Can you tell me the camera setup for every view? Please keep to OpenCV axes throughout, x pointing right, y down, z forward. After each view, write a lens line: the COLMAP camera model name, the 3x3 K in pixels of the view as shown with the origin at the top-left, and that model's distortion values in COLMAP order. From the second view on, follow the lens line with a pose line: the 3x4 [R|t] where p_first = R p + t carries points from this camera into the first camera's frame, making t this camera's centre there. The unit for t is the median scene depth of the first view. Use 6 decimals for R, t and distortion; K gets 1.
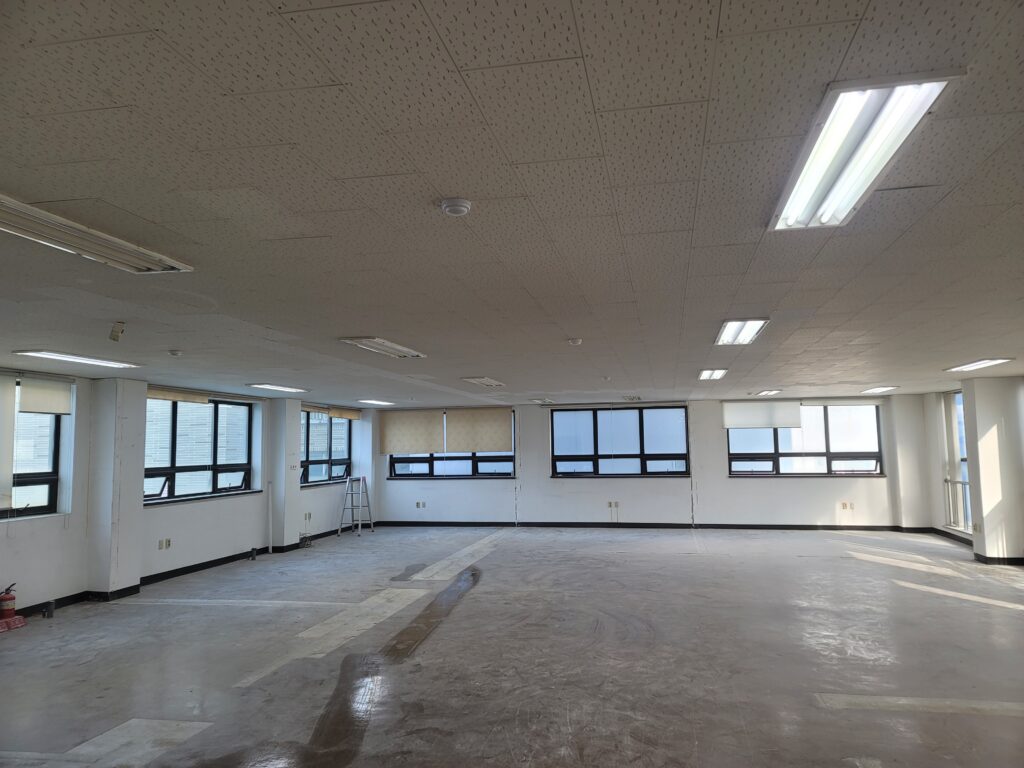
lens RADIAL K [[749.0, 0, 522.1], [0, 749.0, 384.9], [0, 0, 1]] dist [0.105738, -0.084932]
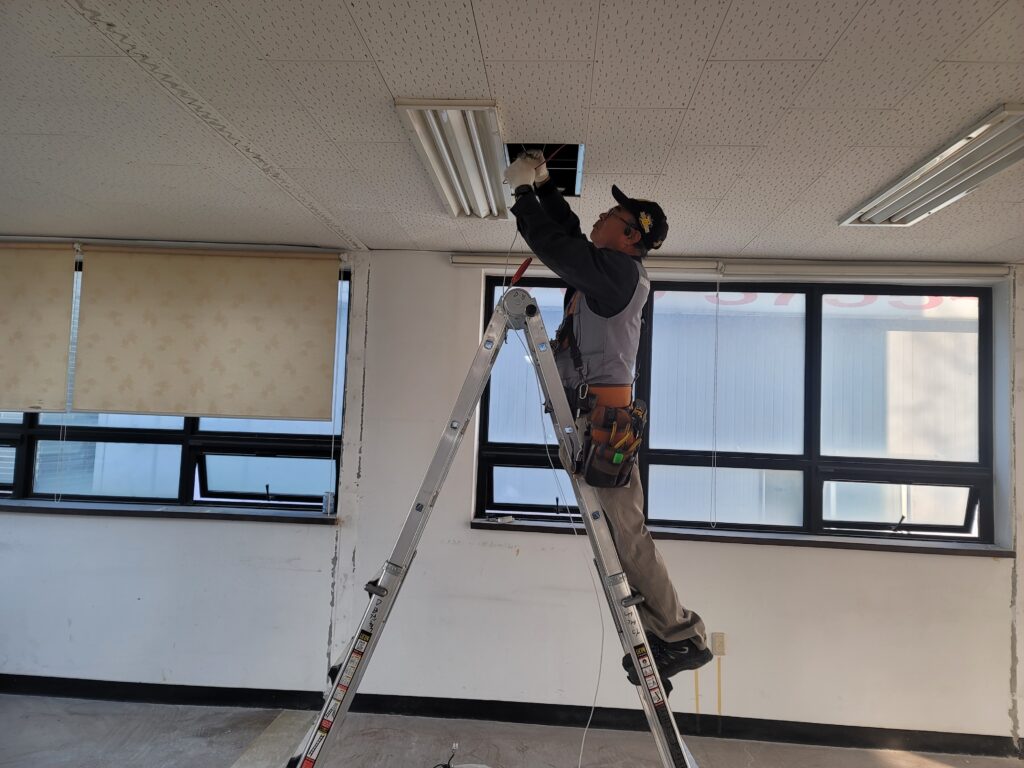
lens RADIAL K [[749.0, 0, 535.1], [0, 749.0, 391.2], [0, 0, 1]] dist [0.105738, -0.084932]
pose [[0.988603, 0.061308, 0.137494, 0.022940], [-0.065856, 0.997414, 0.028770, 0.072919], [-0.135374, -0.037497, 0.990085, 0.803219]]
